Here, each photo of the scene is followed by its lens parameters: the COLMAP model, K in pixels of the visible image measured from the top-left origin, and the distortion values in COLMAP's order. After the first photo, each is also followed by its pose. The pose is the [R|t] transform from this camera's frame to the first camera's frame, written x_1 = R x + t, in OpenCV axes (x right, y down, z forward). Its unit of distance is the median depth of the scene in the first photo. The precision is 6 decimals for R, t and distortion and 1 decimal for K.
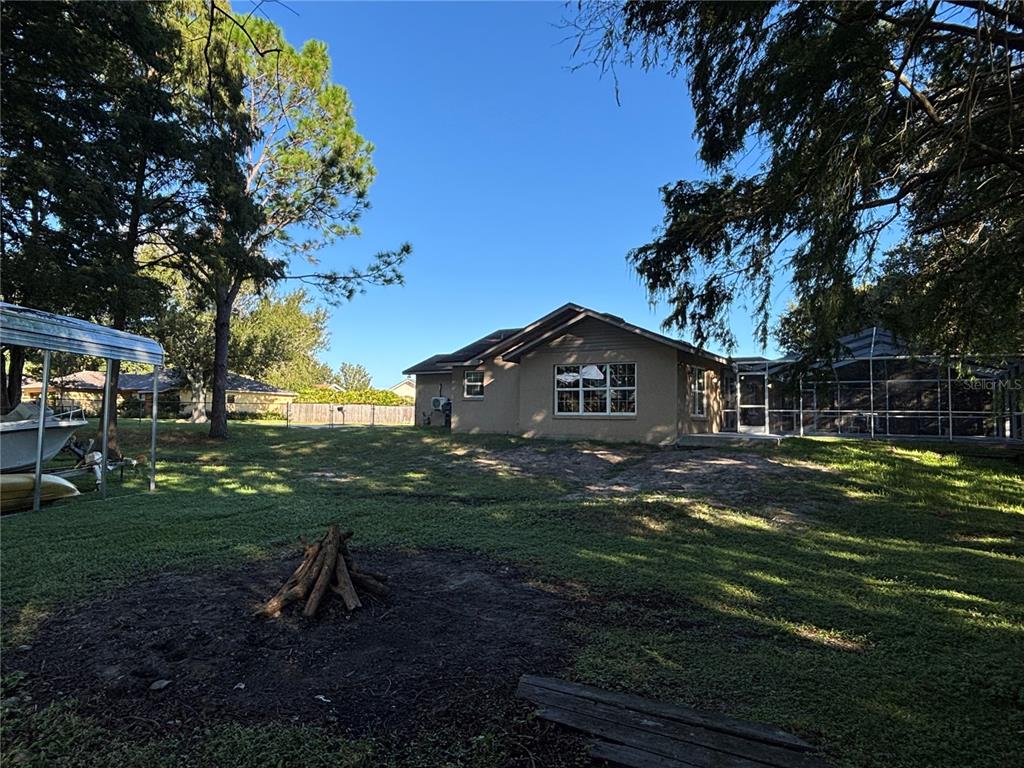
lens RADIAL K [[634.6, 0, 514.4], [0, 634.6, 381.5], [0, 0, 1]] dist [0.028783, -0.005834]
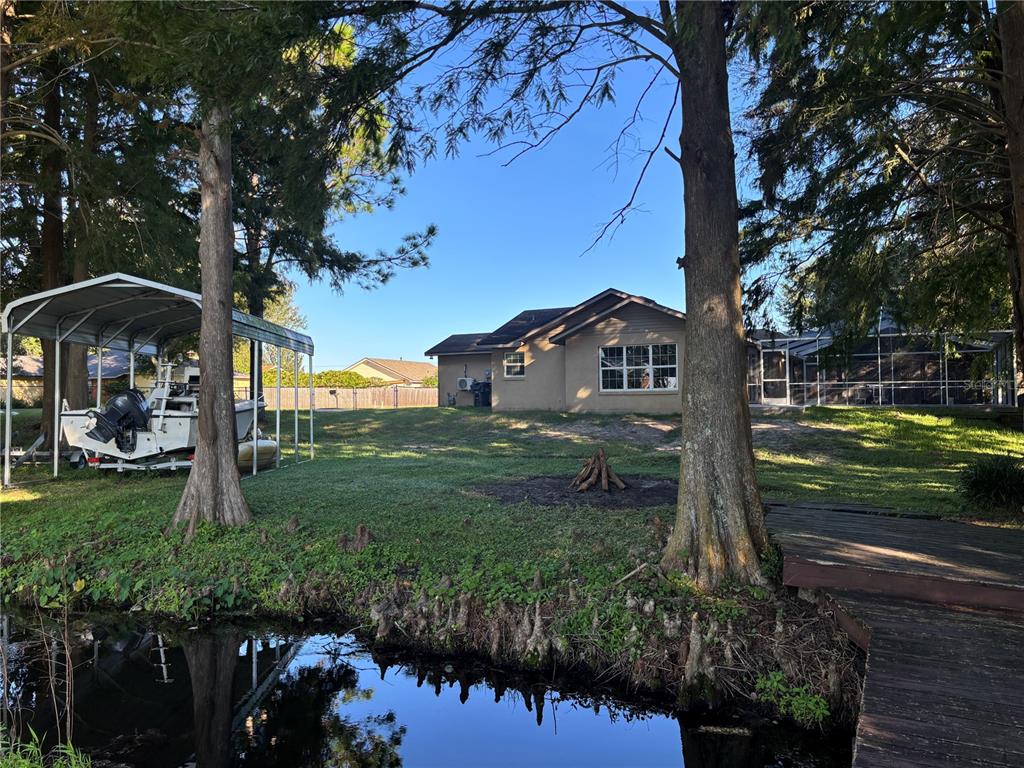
lens RADIAL K [[769.2, 0, 510.0], [0, 769.2, 389.8], [0, 0, 1]] dist [0.057067, 0.011161]
pose [[0.997143, -0.021254, 0.072490, -0.184843], [0.018106, 0.998876, 0.043816, -0.011221], [-0.073340, -0.042379, 0.996406, -0.310658]]
